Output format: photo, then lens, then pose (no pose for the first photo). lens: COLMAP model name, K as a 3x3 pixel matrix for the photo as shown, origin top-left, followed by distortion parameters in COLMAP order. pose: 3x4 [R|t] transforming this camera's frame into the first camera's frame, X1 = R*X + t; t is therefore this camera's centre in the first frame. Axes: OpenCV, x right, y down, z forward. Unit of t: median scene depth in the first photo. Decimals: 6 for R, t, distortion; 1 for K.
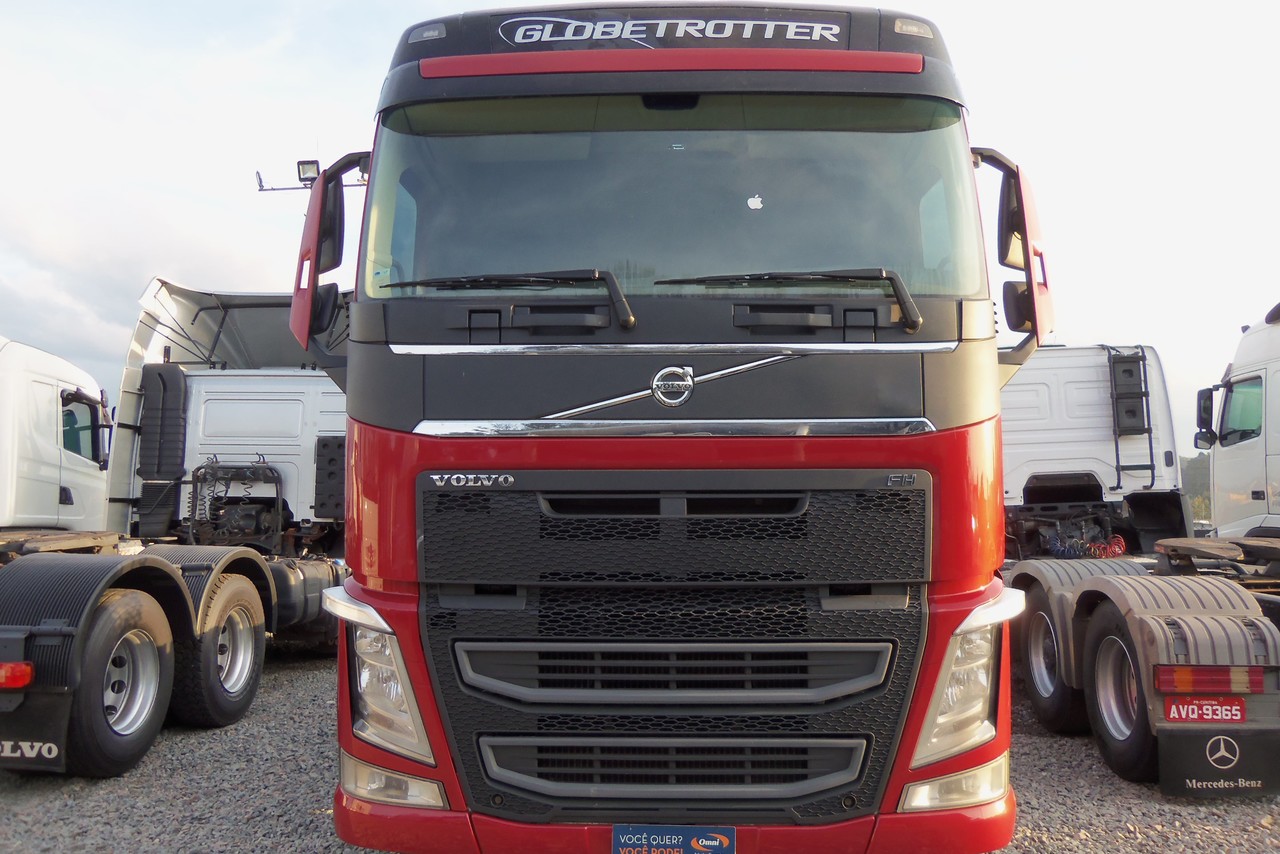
lens RADIAL K [[1058.8, 0, 636.1], [0, 1058.8, 425.2], [0, 0, 1]] dist [-0.007055, 0.005148]
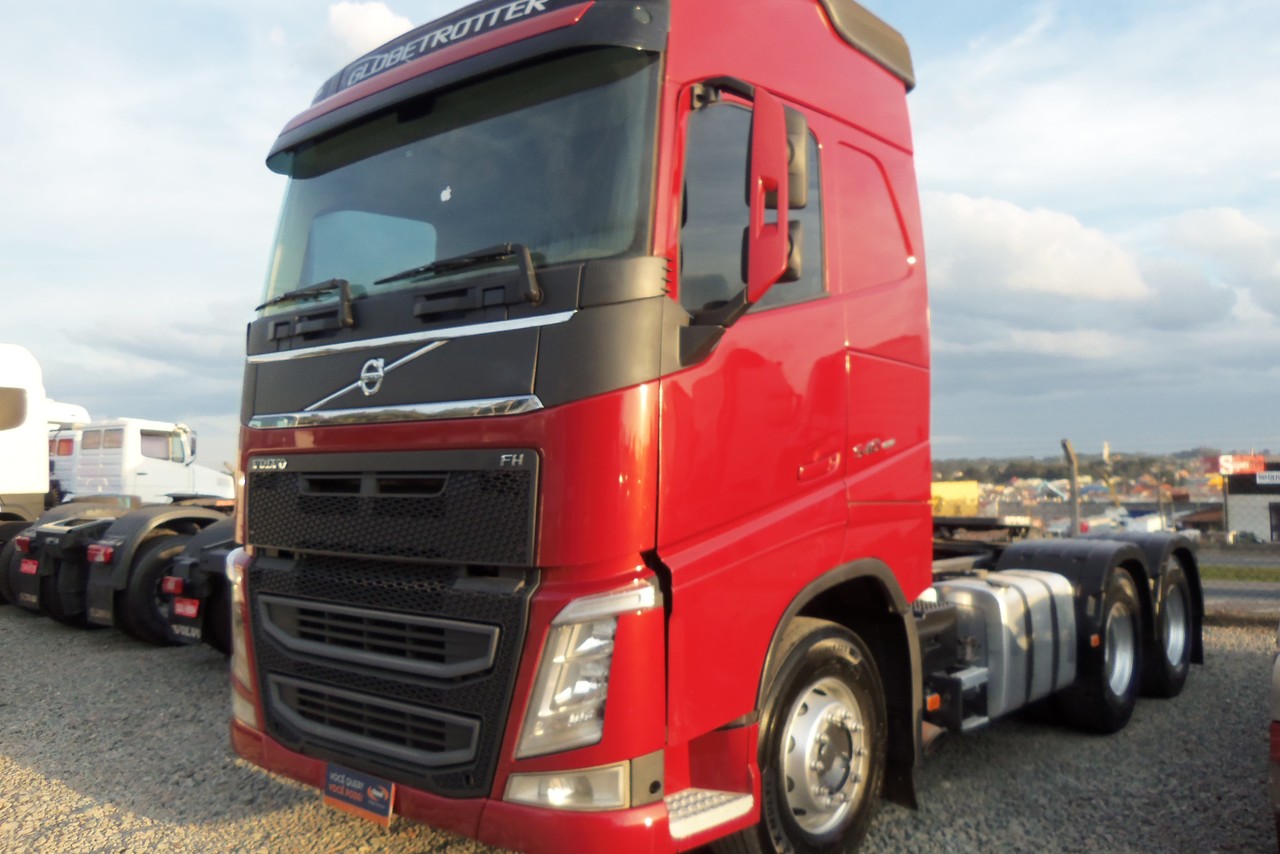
lens RADIAL K [[1060.3, 0, 632.3], [0, 1060.3, 428.2], [0, 0, 1]] dist [-0.006483, 0.000382]
pose [[0.778913, -0.027531, -0.626527, 0.947295], [0.038599, 0.999246, 0.004077, 0.022590], [0.625943, -0.027359, 0.779389, 0.314772]]
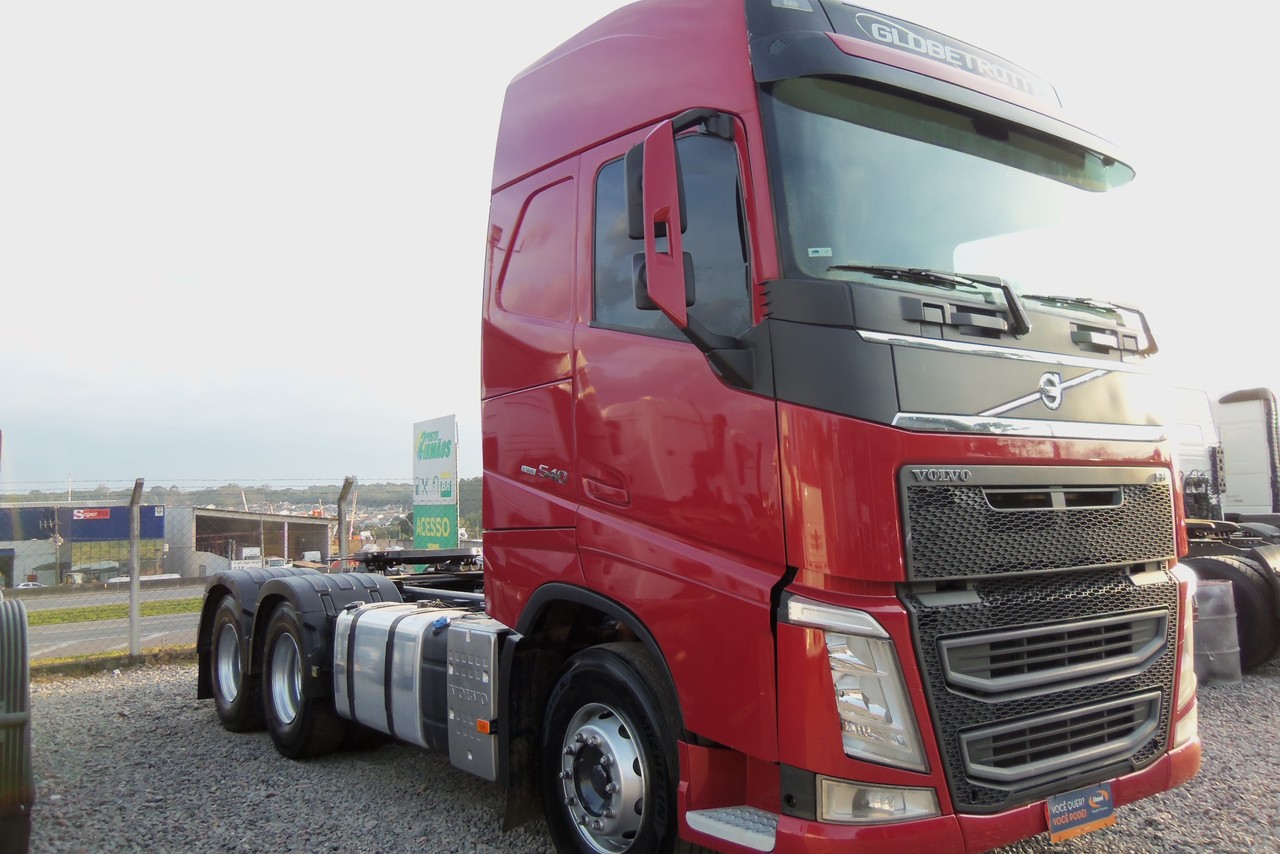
lens RADIAL K [[1058.8, 0, 636.1], [0, 1058.8, 425.2], [0, 0, 1]] dist [-0.007055, 0.005148]
pose [[0.793851, 0.034942, 0.607107, -0.990795], [-0.019142, 0.999289, -0.032484, 0.043550], [-0.607811, 0.014166, 0.793956, 0.393300]]
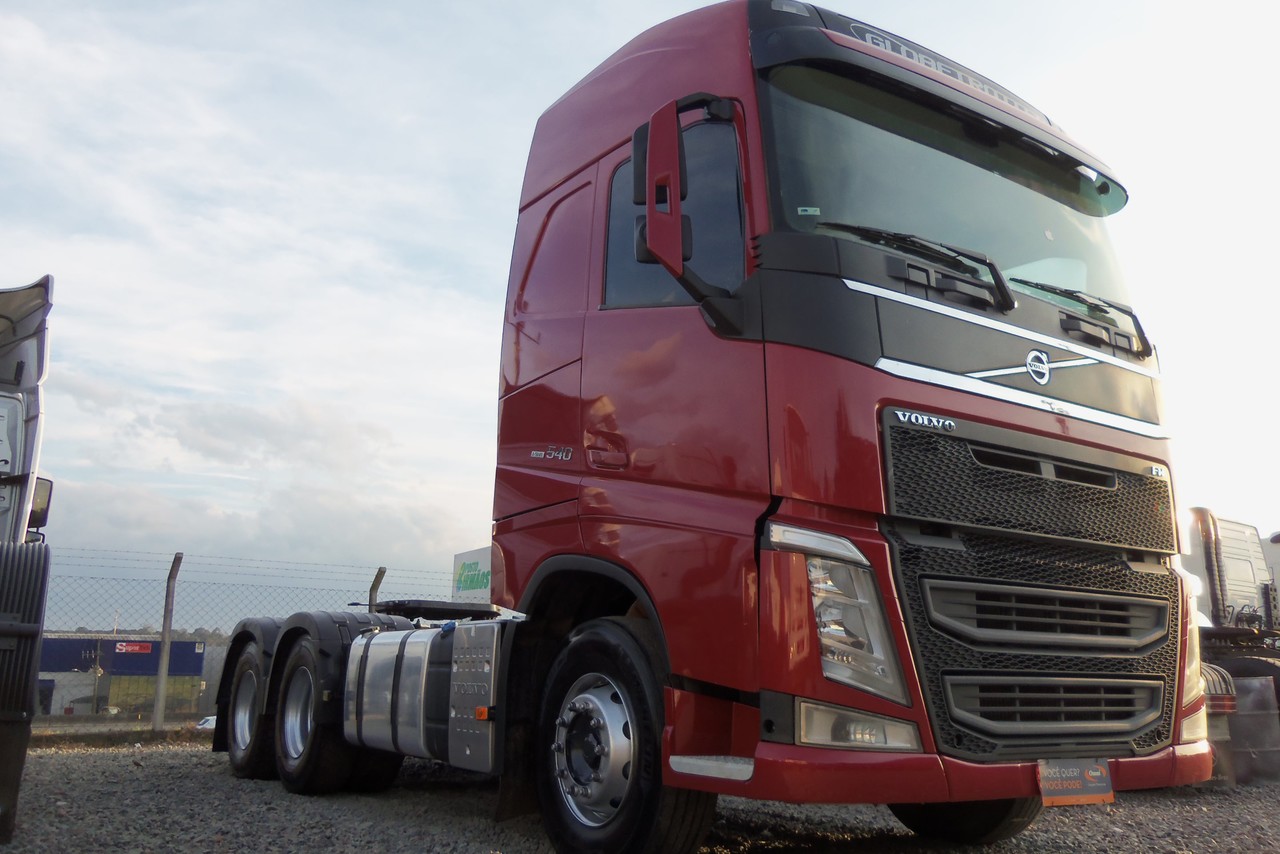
lens RADIAL K [[1060.3, 0, 632.3], [0, 1060.3, 428.2], [0, 0, 1]] dist [-0.006483, 0.000382]
pose [[0.818782, 0.145730, 0.555301, -0.961028], [-0.056189, 0.982944, -0.175109, 0.255957], [-0.571348, 0.112175, 0.813006, 0.335002]]
